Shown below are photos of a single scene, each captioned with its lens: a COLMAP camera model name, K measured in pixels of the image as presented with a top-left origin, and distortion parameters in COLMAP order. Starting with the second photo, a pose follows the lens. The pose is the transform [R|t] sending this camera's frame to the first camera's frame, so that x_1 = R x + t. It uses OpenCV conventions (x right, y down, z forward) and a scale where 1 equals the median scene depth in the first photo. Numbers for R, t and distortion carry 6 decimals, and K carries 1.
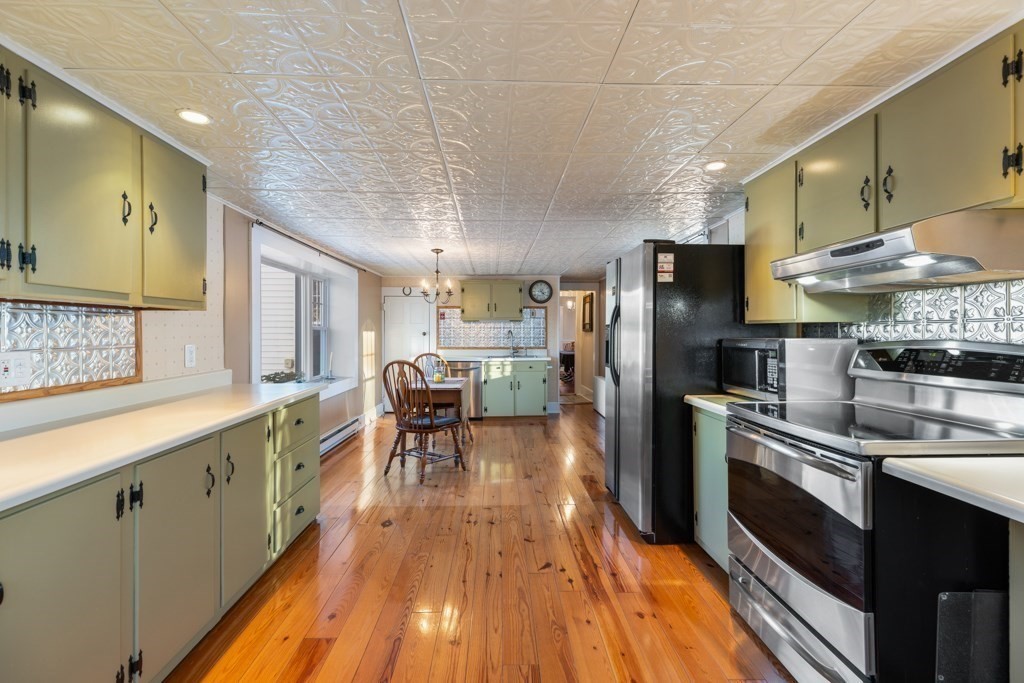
lens RADIAL K [[465.4, 0, 510.9], [0, 465.4, 335.7], [0, 0, 1]] dist [0.014777, 0.000776]
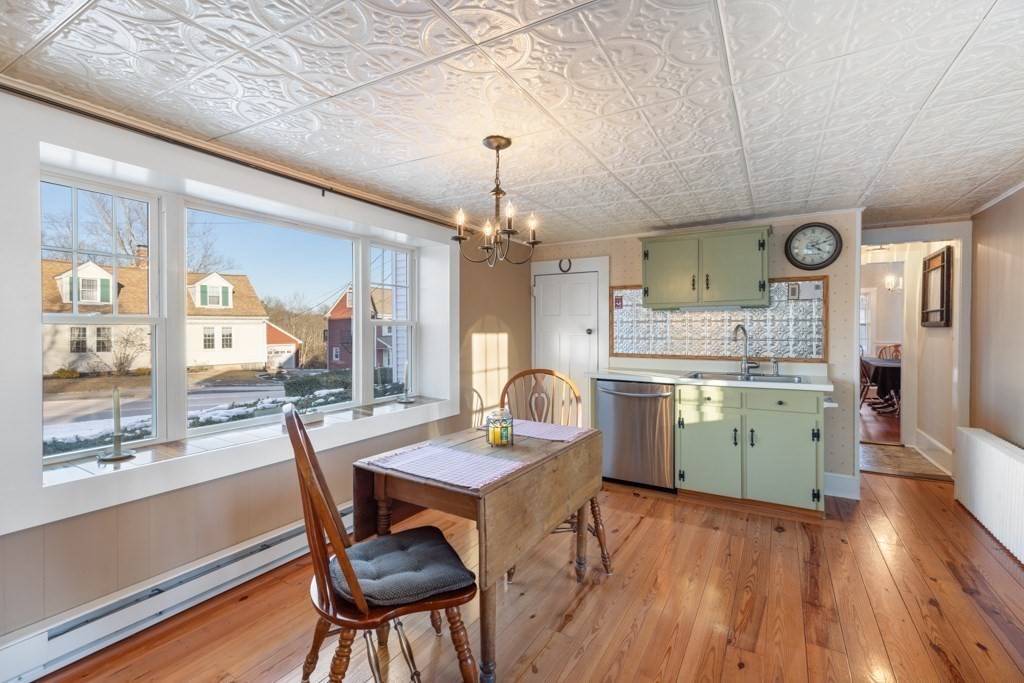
lens RADIAL K [[465.4, 0, 514.1], [0, 465.4, 332.9], [0, 0, 1]] dist [0.014777, 0.000776]
pose [[0.852027, 0.002572, -0.523491, 0.055256], [-0.002109, 0.999997, 0.001481, -0.002963], [0.523493, -0.000158, 0.852030, 0.413089]]
